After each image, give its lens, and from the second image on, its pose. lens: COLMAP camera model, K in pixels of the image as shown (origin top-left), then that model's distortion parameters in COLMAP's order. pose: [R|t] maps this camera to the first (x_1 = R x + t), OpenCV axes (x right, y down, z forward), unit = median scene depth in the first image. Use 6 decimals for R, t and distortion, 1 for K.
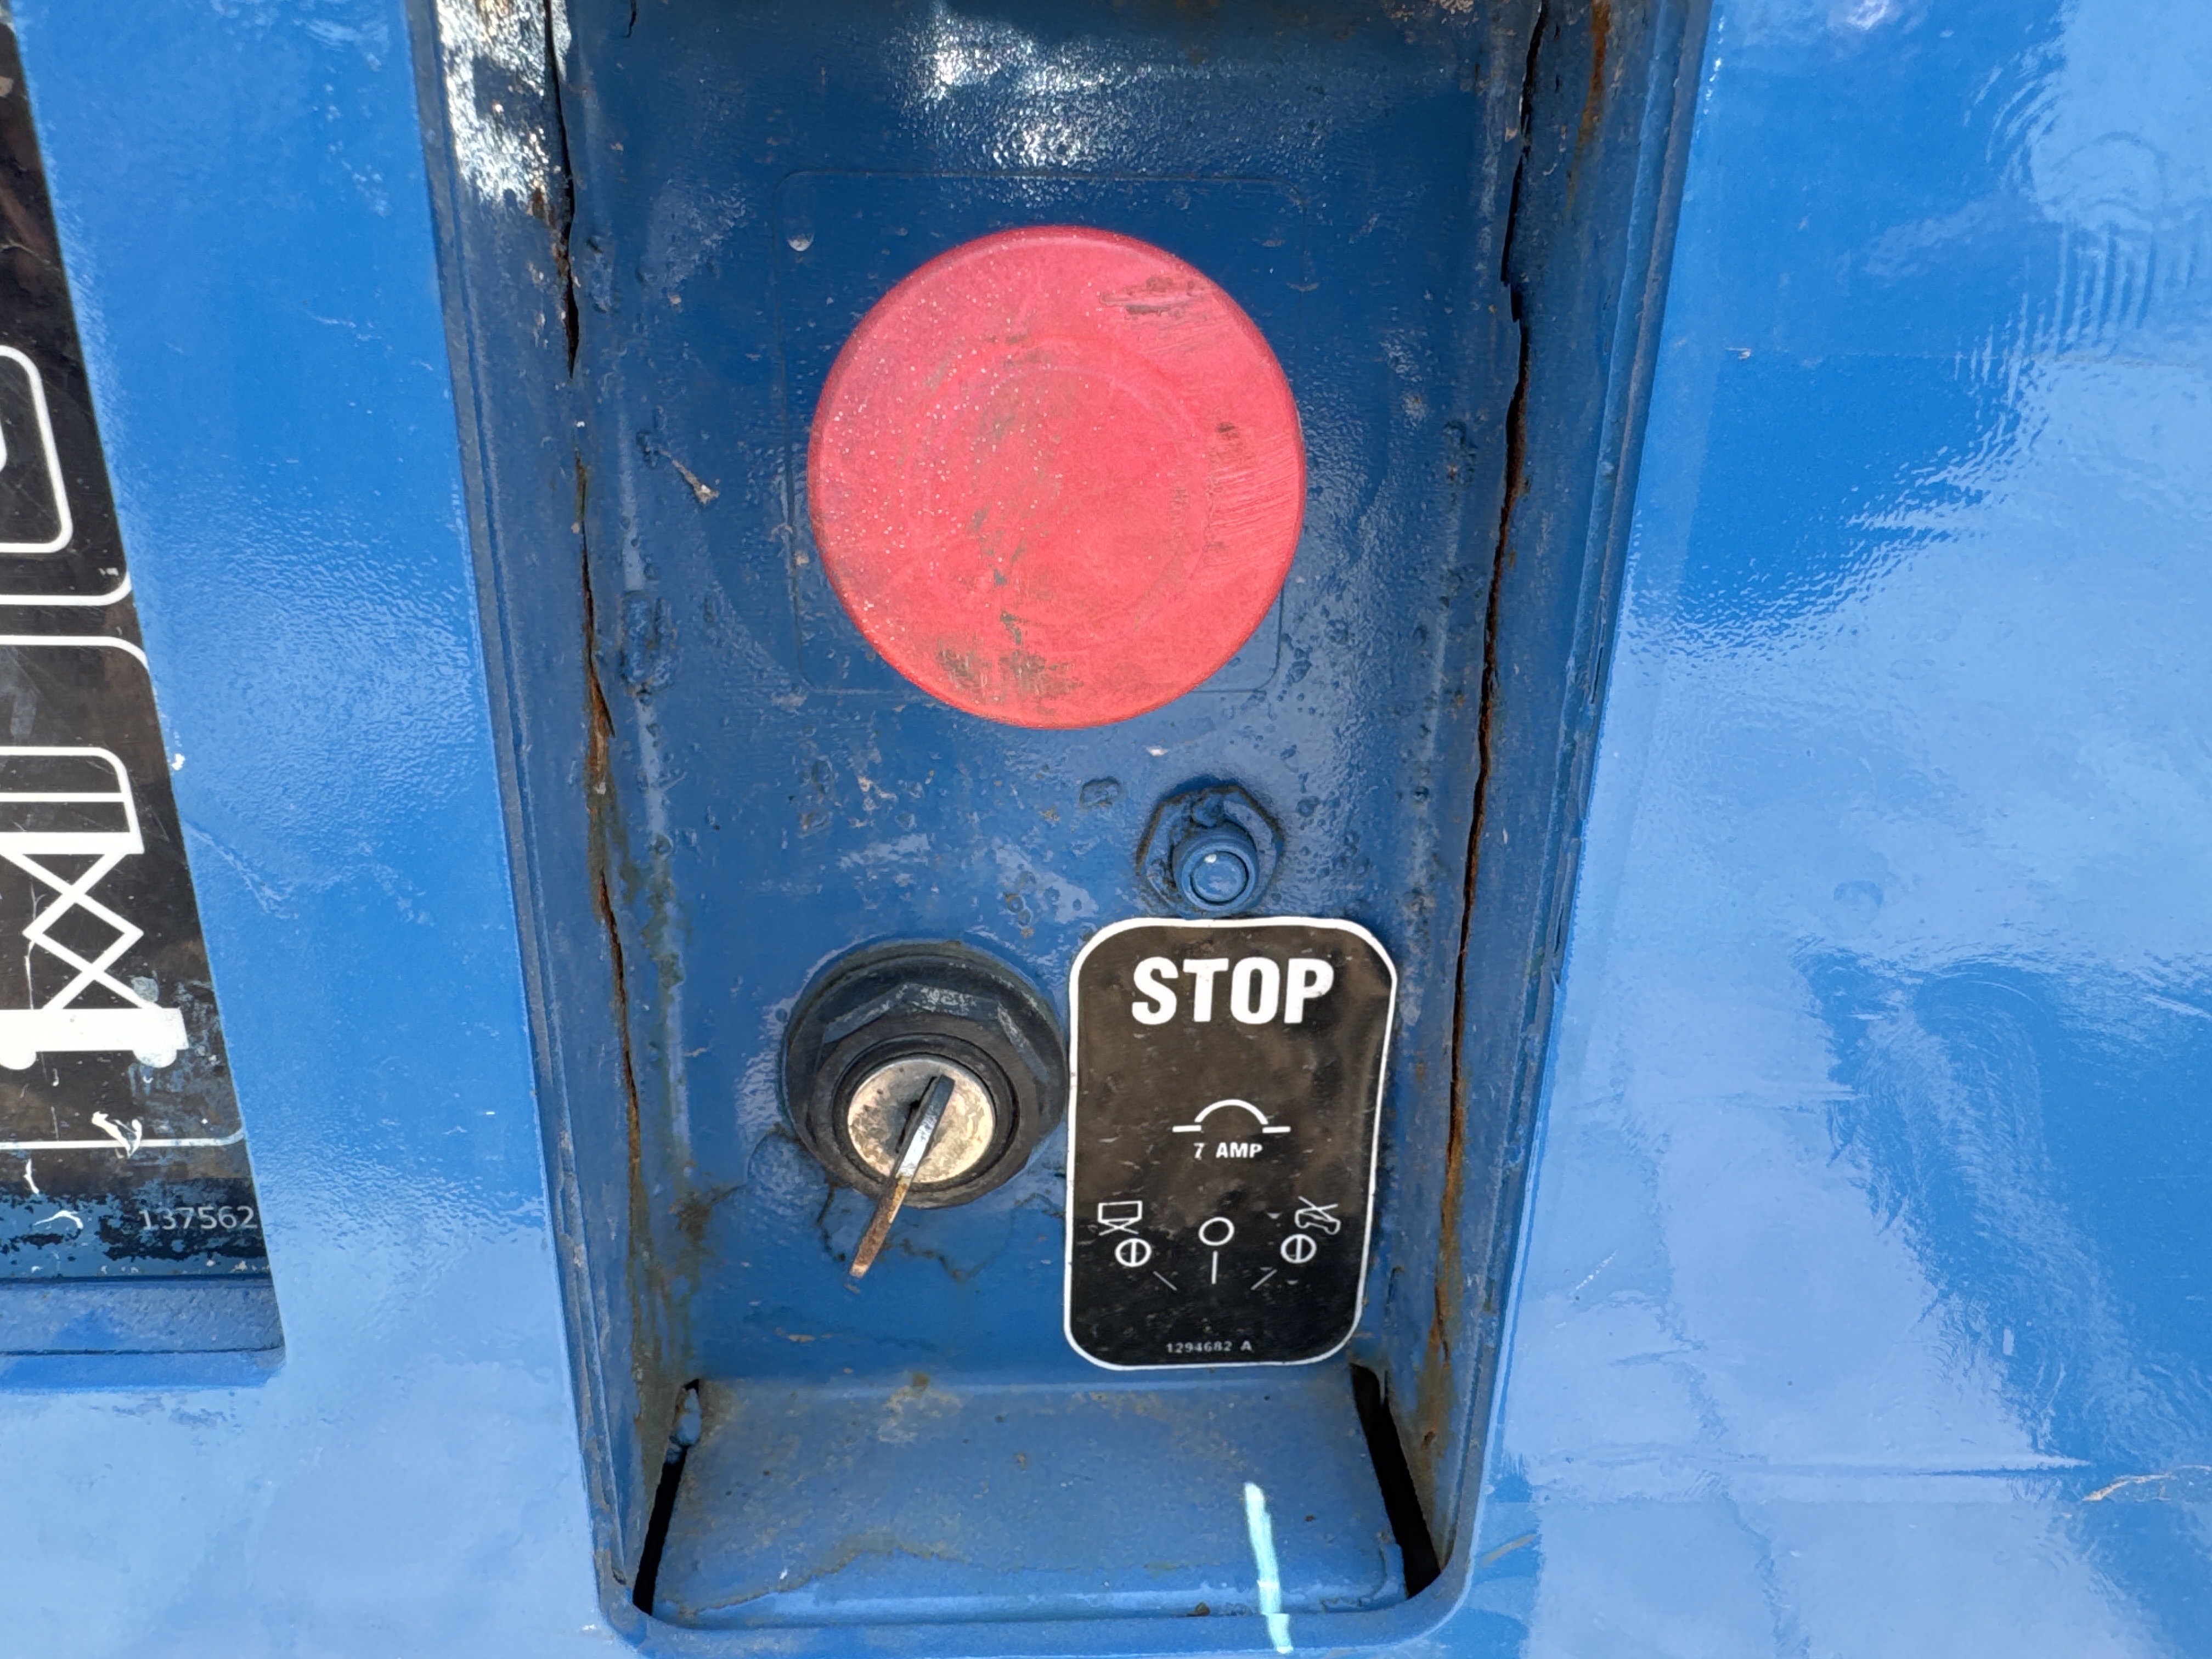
lens RADIAL K [[1584.8, 0, 1106.0], [0, 1584.8, 829.5], [0, 0, 1]] dist [0.000163, -0.001282]
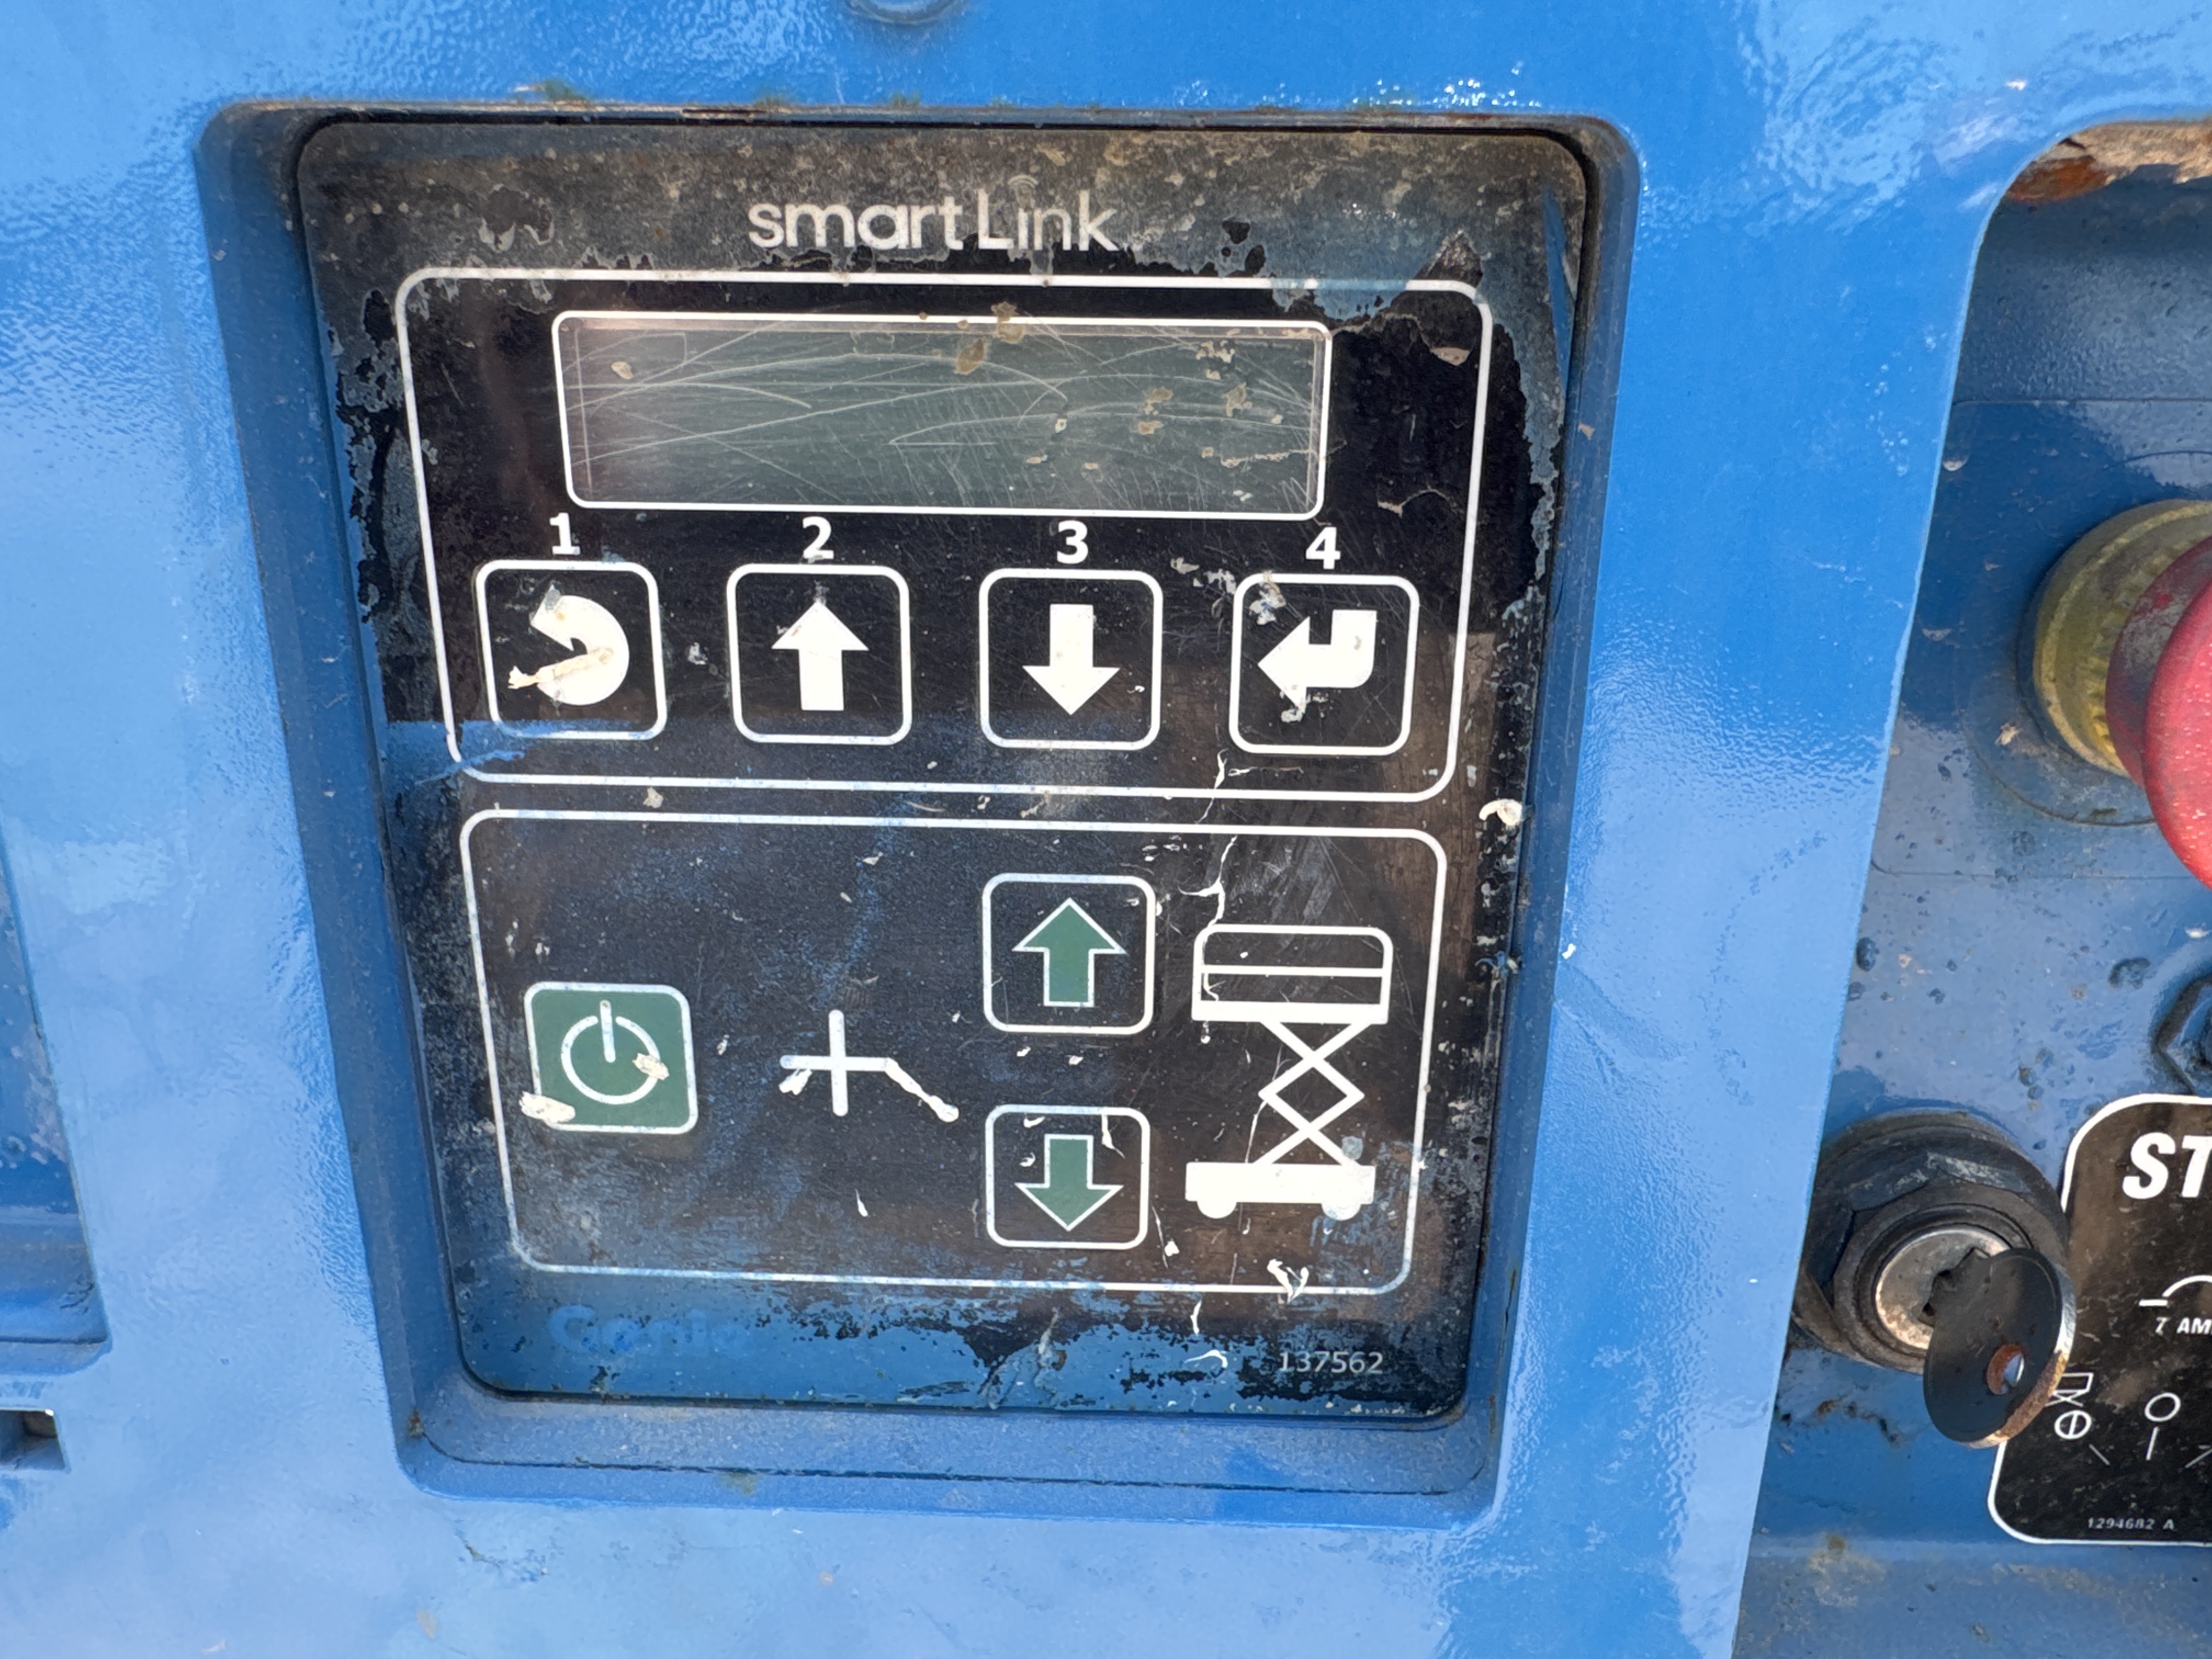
lens RADIAL K [[1584.8, 0, 1106.0], [0, 1584.8, 829.5], [0, 0, 1]] dist [0.000163, -0.001282]
pose [[0.995906, 0.012350, -0.089552, -0.637114], [-0.018563, 0.997452, -0.068884, -0.035811], [0.088473, 0.070264, 0.993597, -0.097661]]
